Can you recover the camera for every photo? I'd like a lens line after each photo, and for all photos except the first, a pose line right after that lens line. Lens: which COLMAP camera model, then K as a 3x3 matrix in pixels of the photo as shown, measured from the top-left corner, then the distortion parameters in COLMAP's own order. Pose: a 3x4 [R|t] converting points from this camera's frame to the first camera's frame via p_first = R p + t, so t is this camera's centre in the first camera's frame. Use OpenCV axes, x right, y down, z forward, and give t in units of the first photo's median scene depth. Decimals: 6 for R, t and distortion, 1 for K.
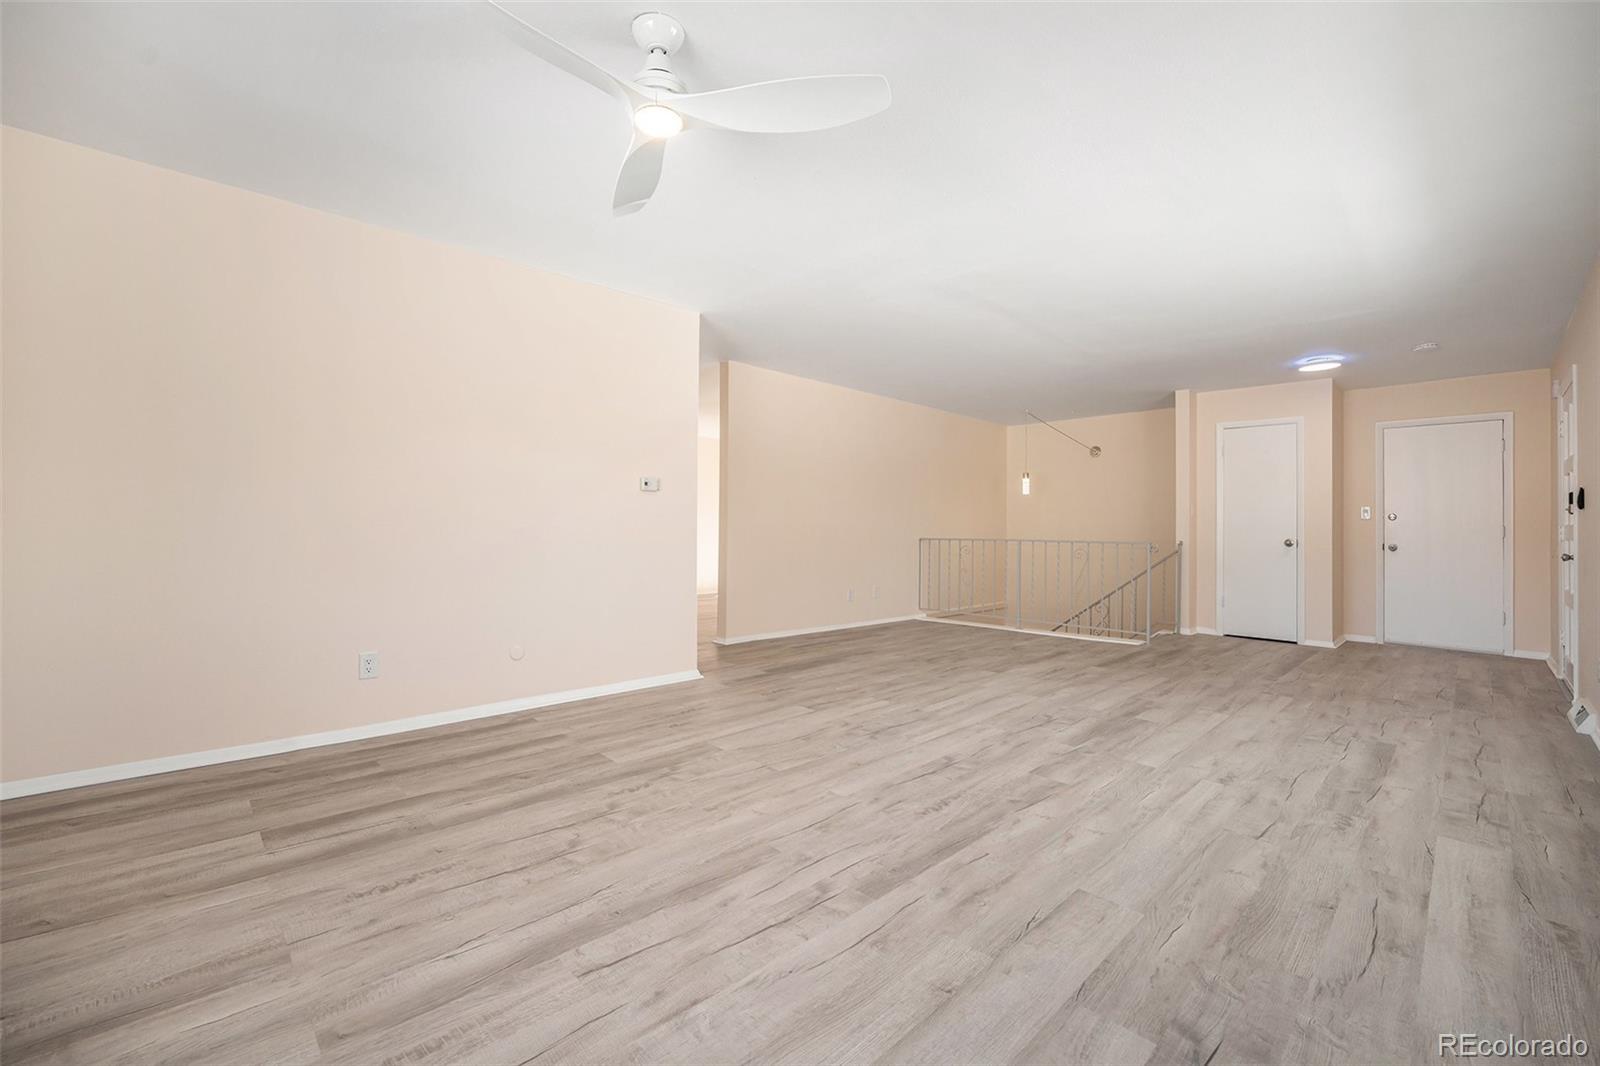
lens RADIAL K [[677.0, 0, 817.3], [0, 677.0, 529.8], [0, 0, 1]] dist [-0.007146, 0.000406]
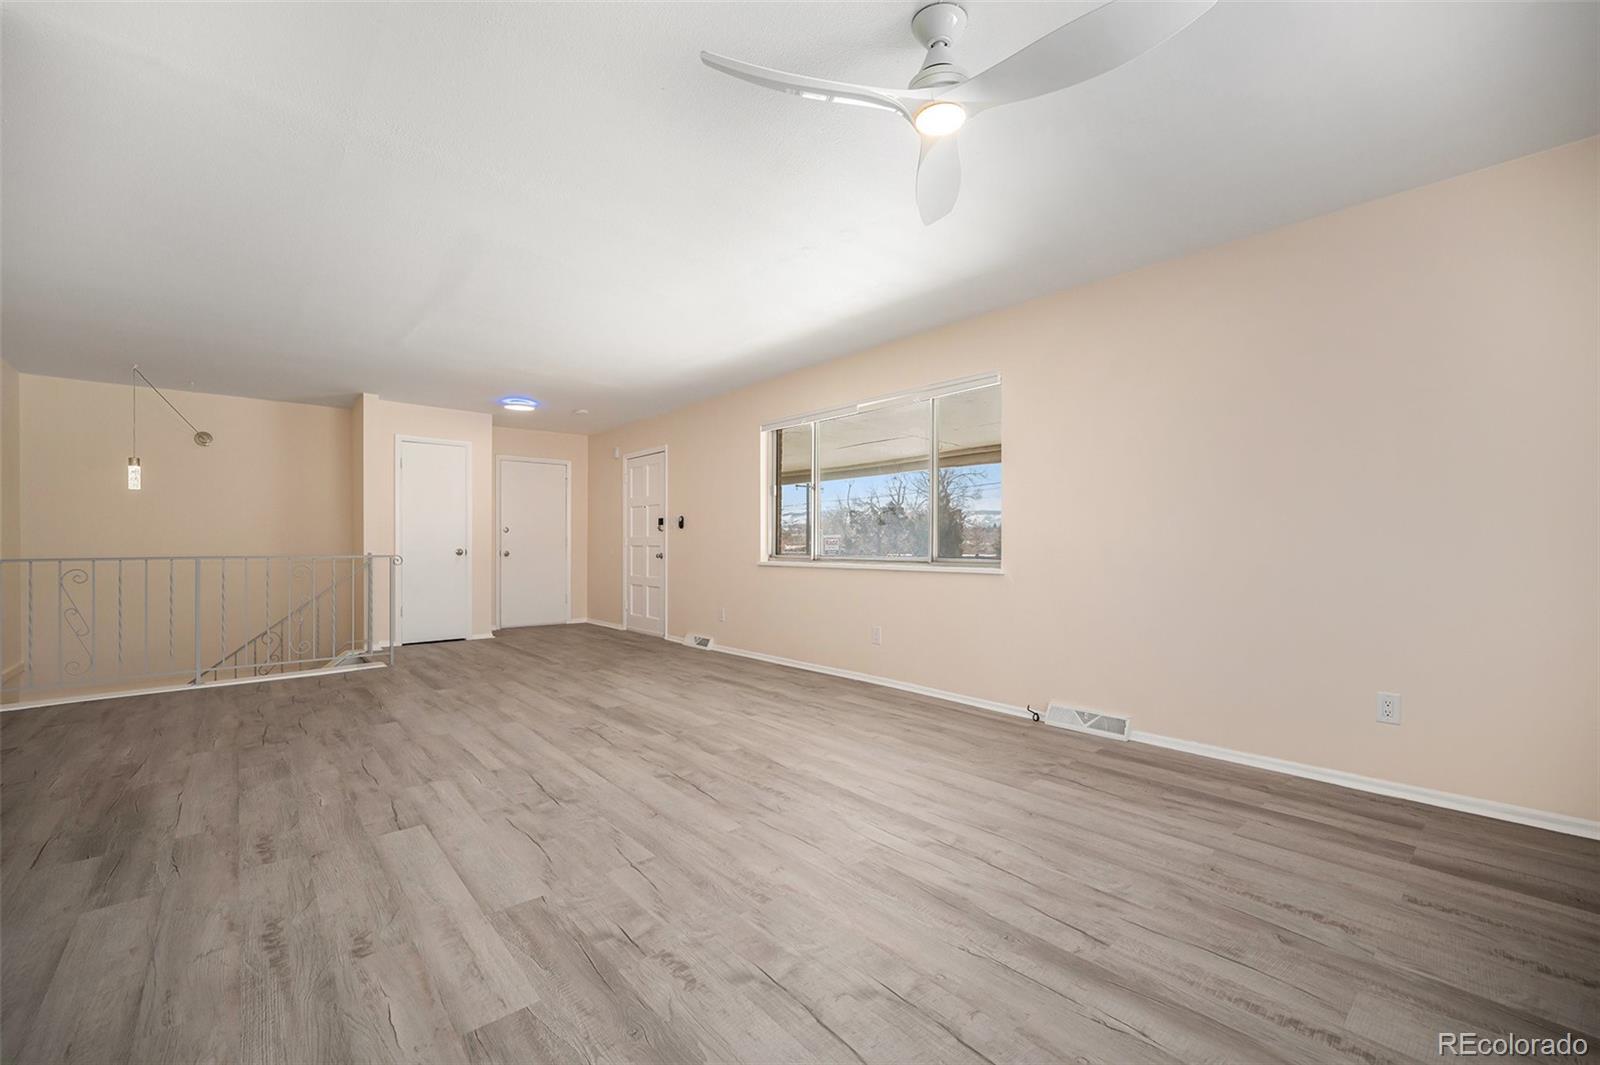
lens RADIAL K [[654.4, 0, 814.1], [0, 654.4, 537.6], [0, 0, 1]] dist [-0.001376, 0.000249]
pose [[0.059146, -0.002812, 0.998245, -0.771256], [0.002101, 0.999994, 0.002693, -0.013144], [-0.998247, 0.001938, 0.059152, 0.744309]]
